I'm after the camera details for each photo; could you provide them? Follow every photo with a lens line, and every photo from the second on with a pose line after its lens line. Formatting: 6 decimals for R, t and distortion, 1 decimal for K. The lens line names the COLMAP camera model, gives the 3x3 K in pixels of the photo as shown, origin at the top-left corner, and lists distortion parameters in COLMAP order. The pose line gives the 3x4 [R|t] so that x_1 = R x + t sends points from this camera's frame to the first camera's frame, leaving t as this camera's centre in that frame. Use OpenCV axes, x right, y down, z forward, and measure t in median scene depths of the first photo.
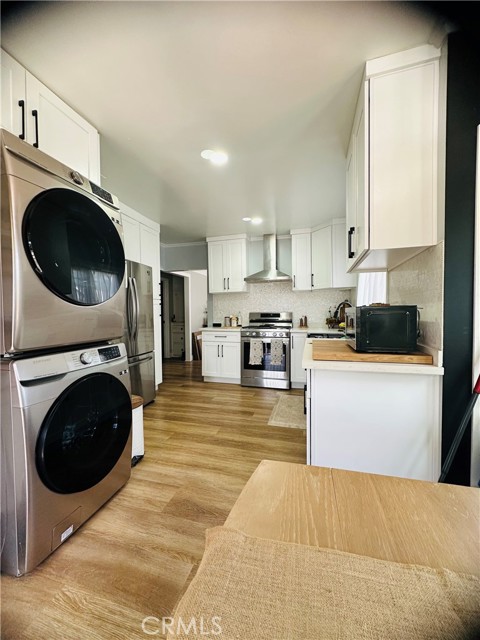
lens RADIAL K [[256.7, 0, 240.1], [0, 256.7, 317.9], [0, 0, 1]] dist [-0.001208, 0.000856]
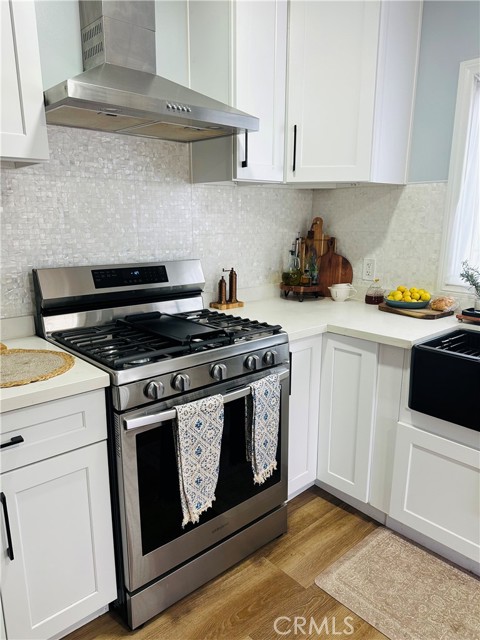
lens RADIAL K [[457.1, 0, 240.1], [0, 457.1, 320.3], [0, 0, 1]] dist [0.000546, -0.000051]
pose [[0.532690, -0.166376, 0.829796, -0.232140], [0.008092, 0.981442, 0.191588, -0.059059], [-0.846272, -0.095342, 0.524150, 0.795962]]
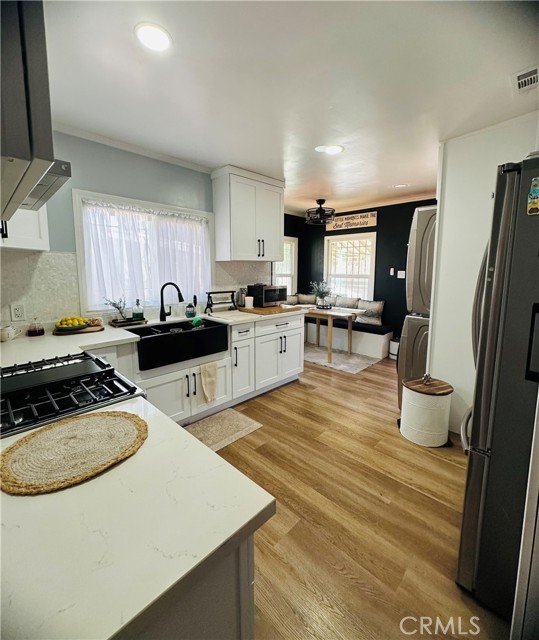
lens RADIAL K [[284.4, 0, 268.3], [0, 284.4, 320.9], [0, 0, 1]] dist [-0.000201, -0.000003]
pose [[-0.877181, -0.077034, 0.473940, -0.262464], [0.019772, 0.980415, 0.195949, -0.092965], [-0.479753, 0.181253, -0.858478, 1.360650]]
